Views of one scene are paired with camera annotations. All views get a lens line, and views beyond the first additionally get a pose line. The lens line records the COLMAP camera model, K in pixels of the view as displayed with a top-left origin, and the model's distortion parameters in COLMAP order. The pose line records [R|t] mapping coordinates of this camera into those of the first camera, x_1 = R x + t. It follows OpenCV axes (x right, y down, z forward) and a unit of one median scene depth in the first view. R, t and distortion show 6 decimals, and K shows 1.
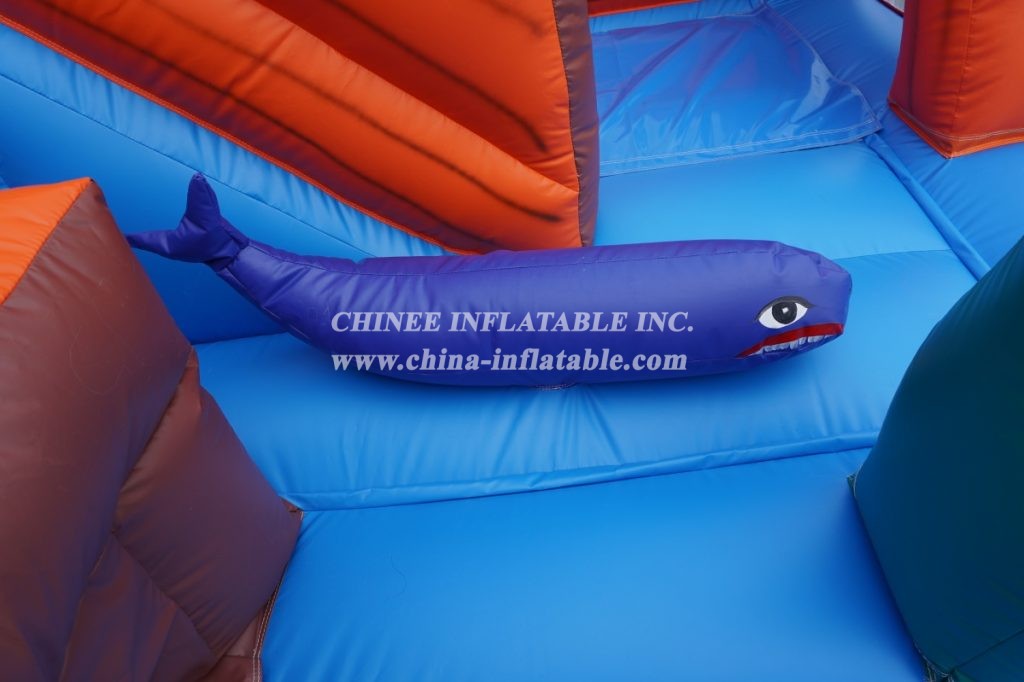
lens RADIAL K [[687.9, 0, 511.7], [0, 687.9, 370.9], [0, 0, 1]] dist [-0.042827, -0.000609]
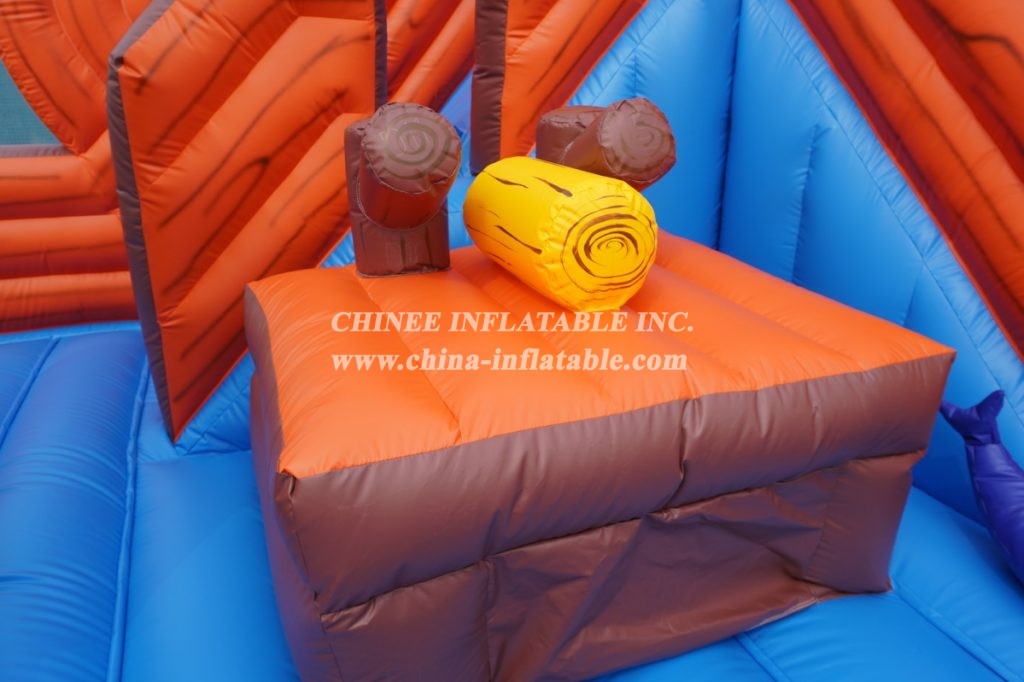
lens RADIAL K [[687.9, 0, 511.7], [0, 687.9, 370.9], [0, 0, 1]] dist [-0.042827, -0.000609]
pose [[0.339718, 0.476994, -0.810598, 0.377129], [-0.695833, 0.707314, 0.124596, 0.264170], [0.632779, 0.521713, 0.572195, -0.613563]]
